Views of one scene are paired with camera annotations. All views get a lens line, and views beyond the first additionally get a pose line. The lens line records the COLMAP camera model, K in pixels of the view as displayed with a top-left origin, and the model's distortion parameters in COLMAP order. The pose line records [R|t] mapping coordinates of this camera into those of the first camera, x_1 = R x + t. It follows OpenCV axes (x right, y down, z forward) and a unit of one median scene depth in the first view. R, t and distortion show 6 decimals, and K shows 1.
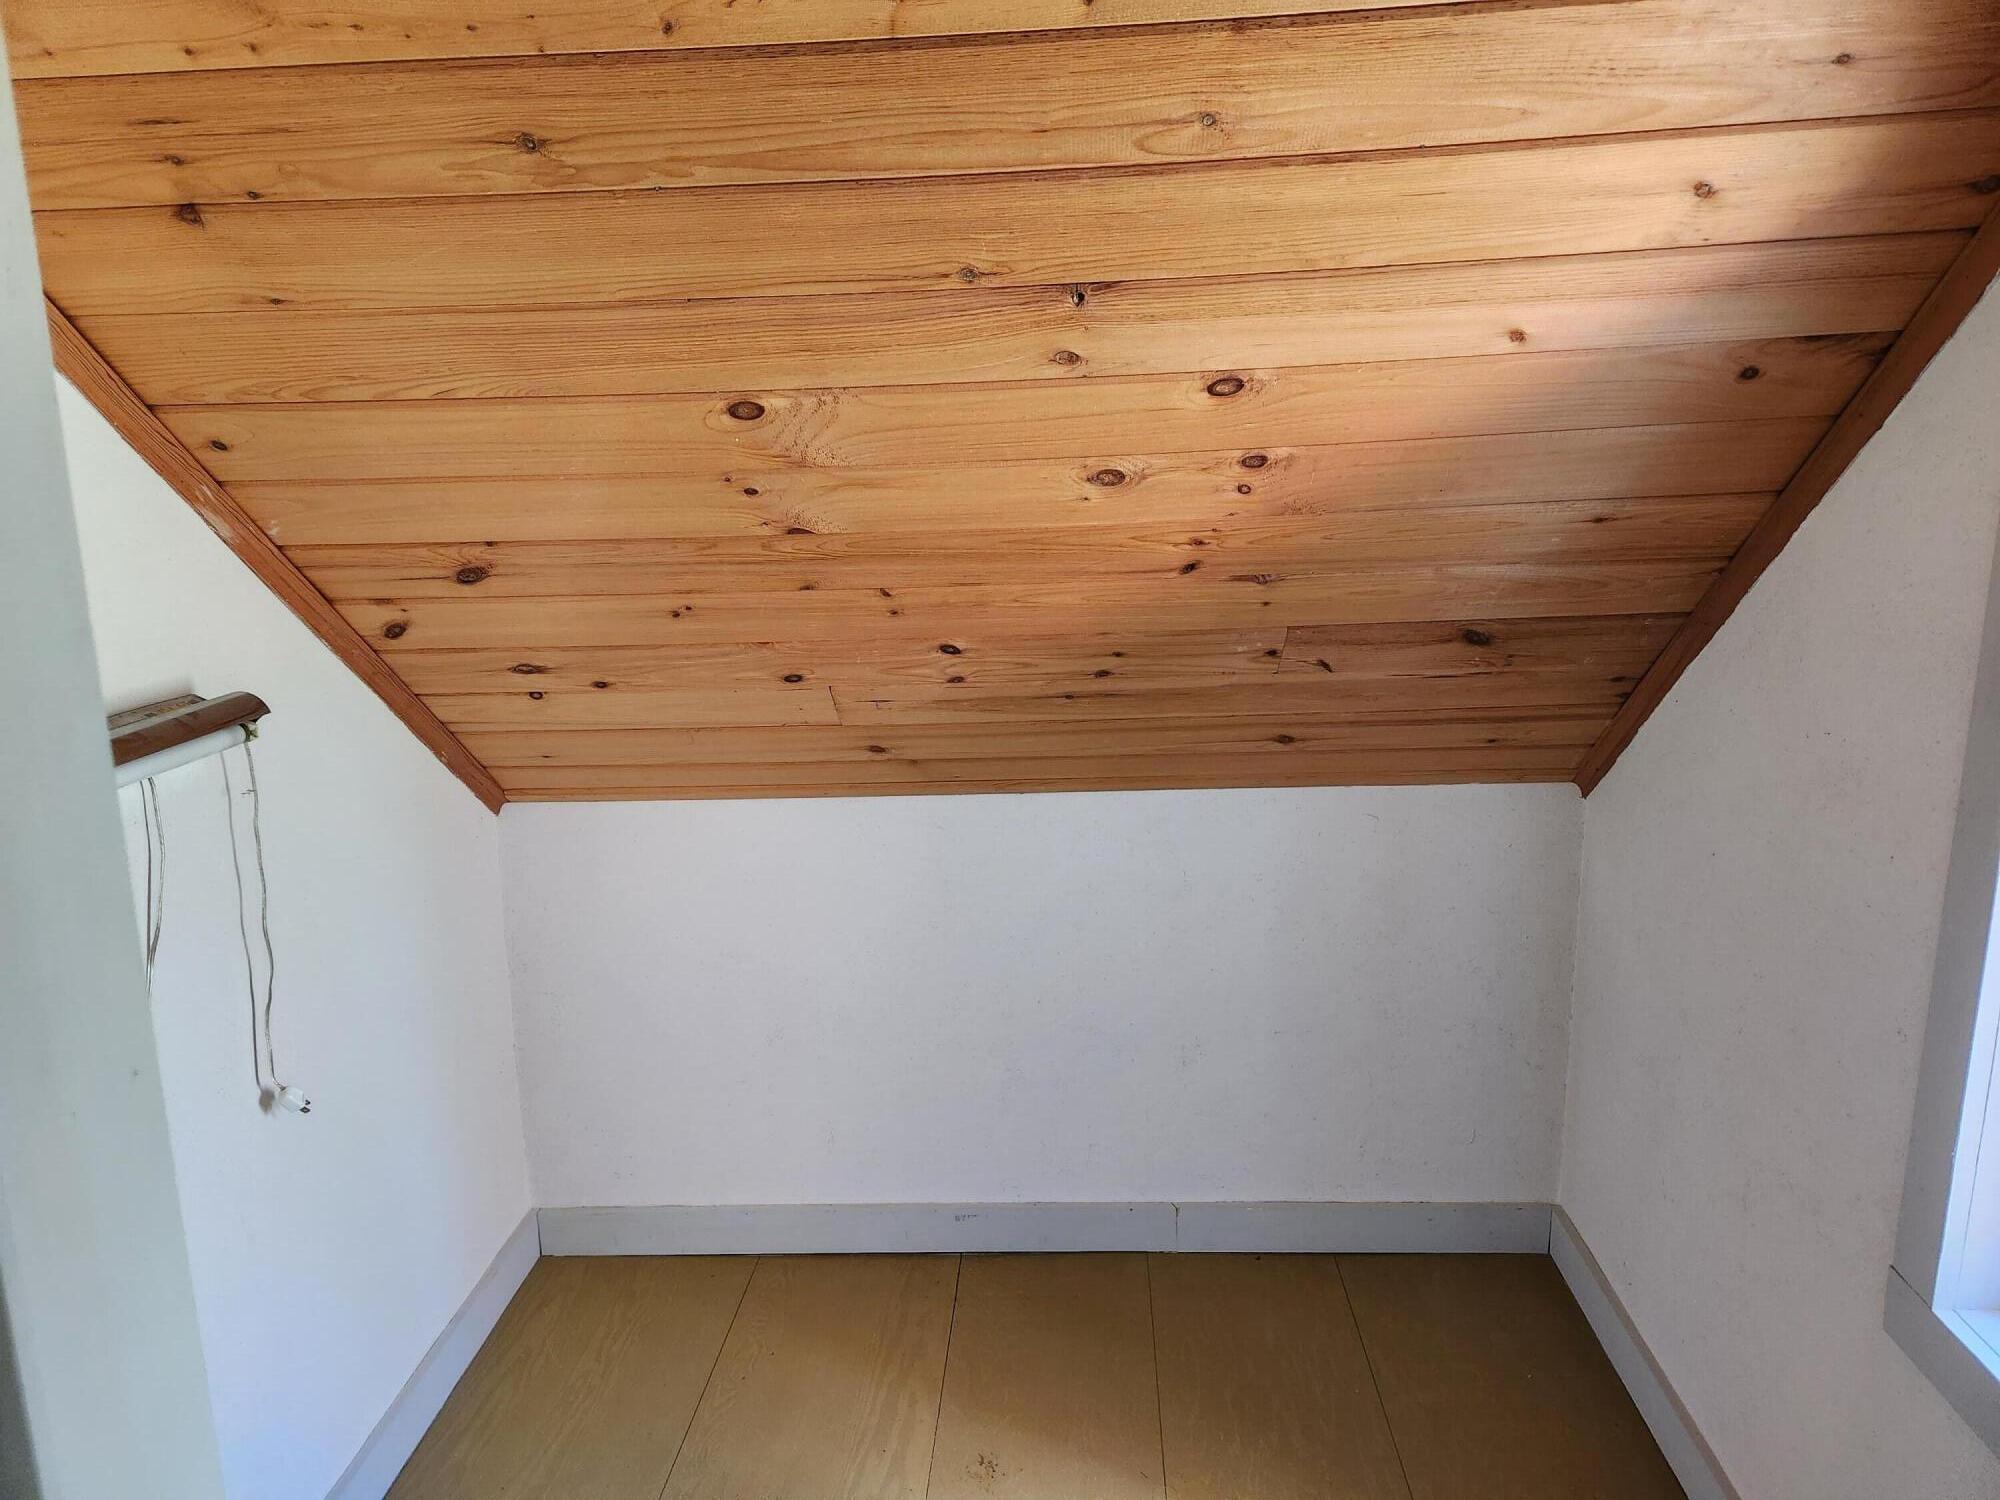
lens RADIAL K [[1361.9, 0, 1008.3], [0, 1361.9, 760.6], [0, 0, 1]] dist [0.084156, -0.060309]
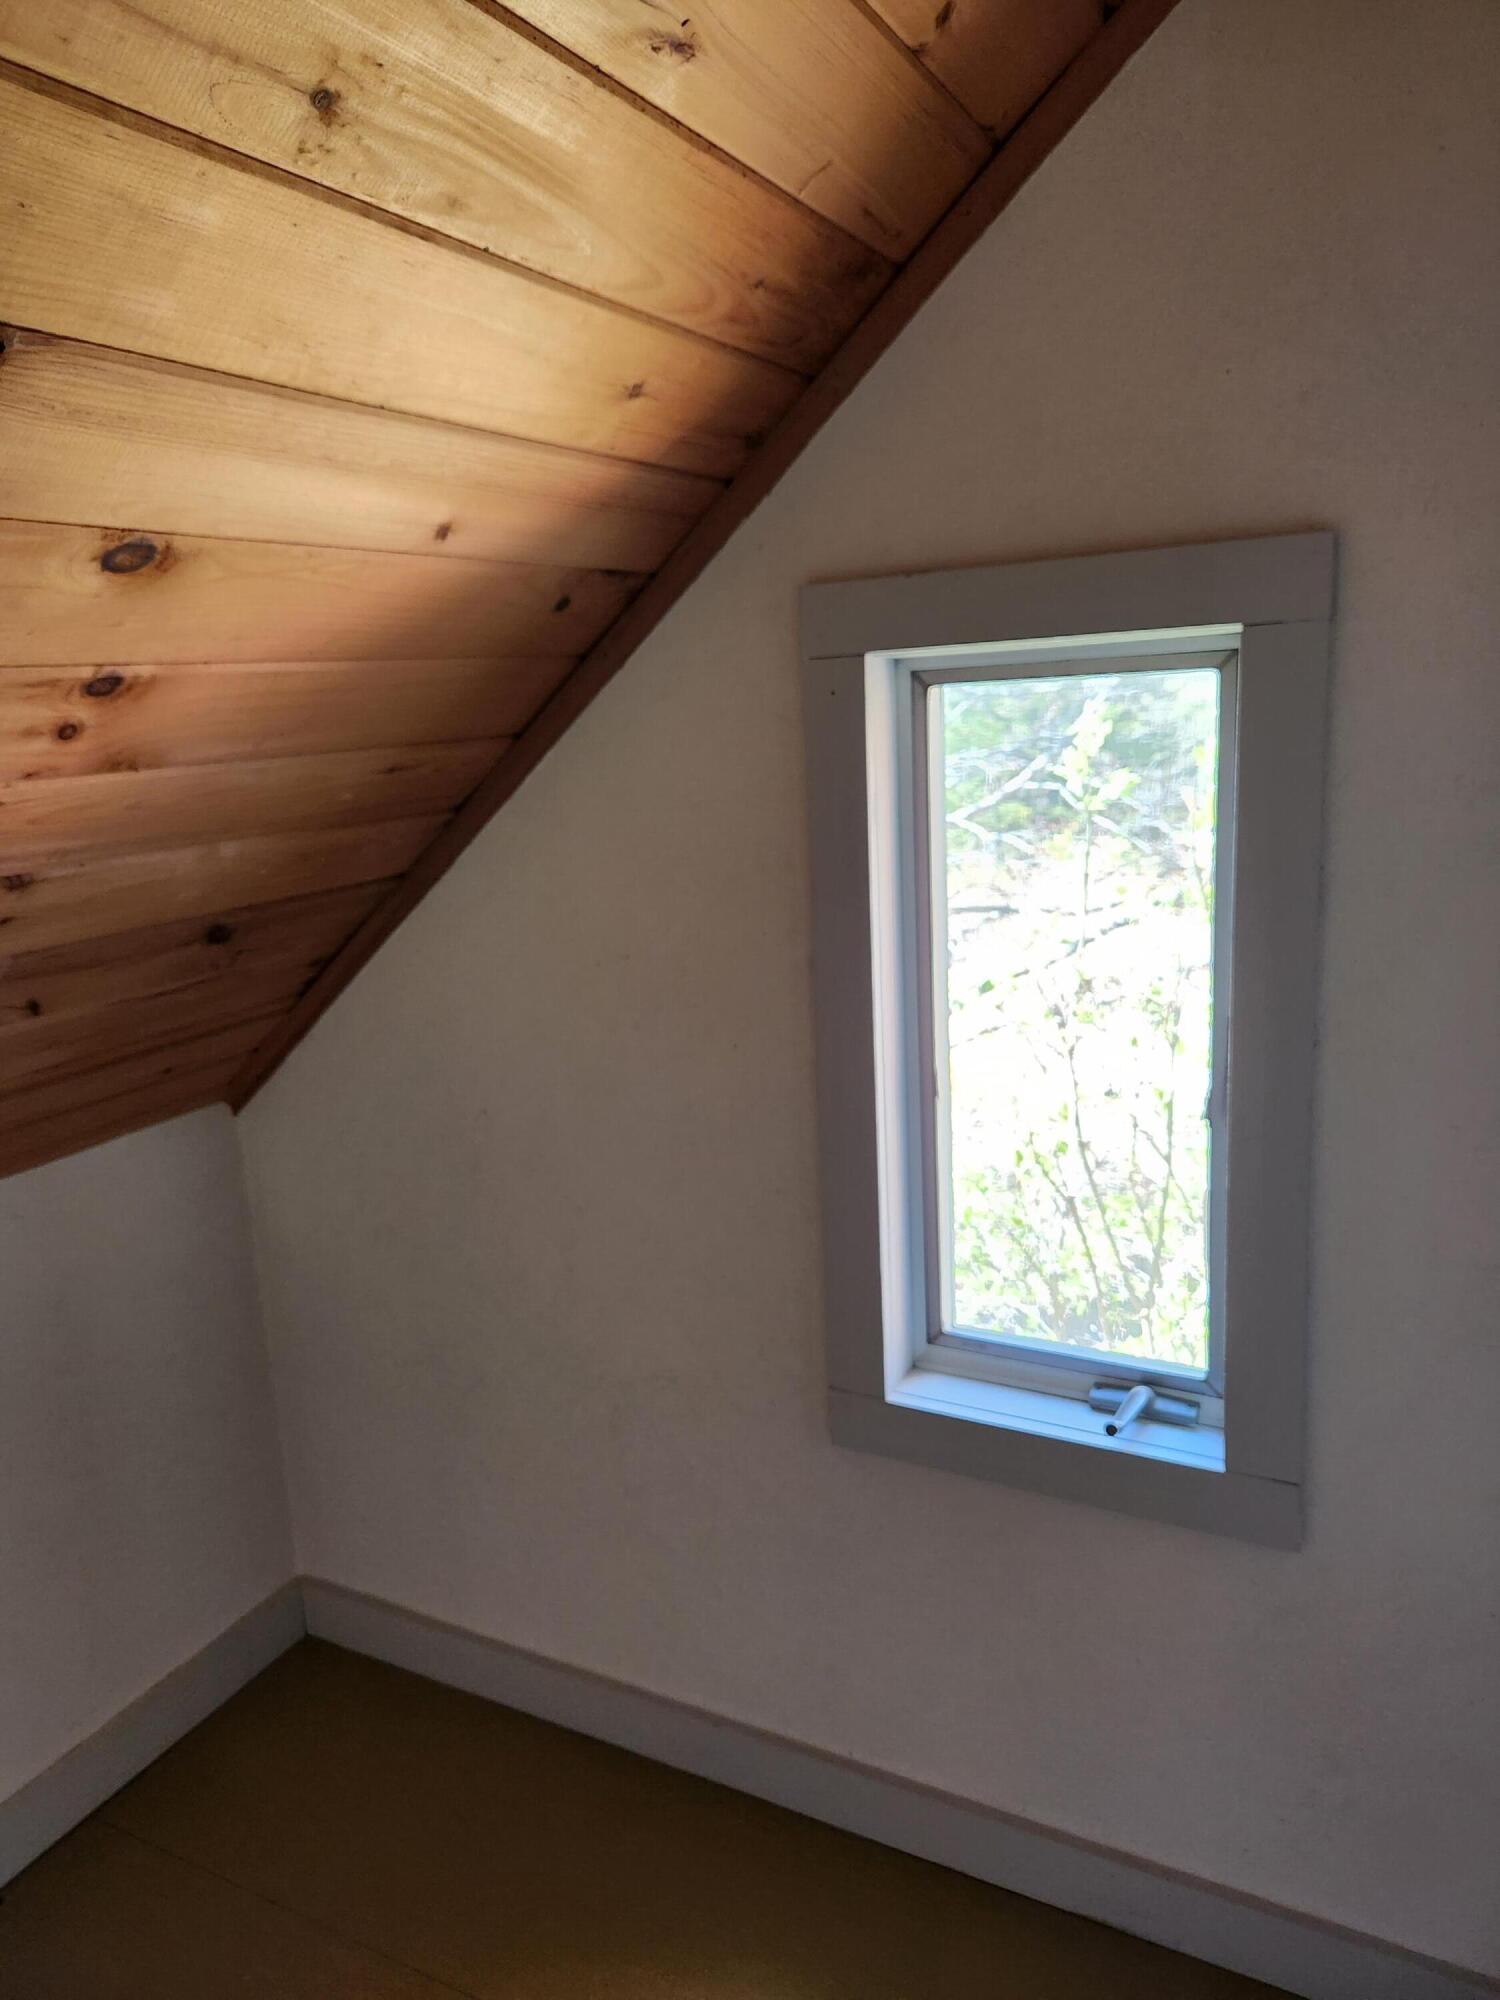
lens RADIAL K [[1361.9, 0, 750.0], [0, 1361.9, 1000.0], [0, 0, 1]] dist [0.084156, -0.060309]
pose [[0.417894, -0.188126, 0.888804, -0.275575], [0.254495, 0.963397, 0.084257, -0.044800], [-0.872122, 0.190985, 0.450475, 0.408217]]
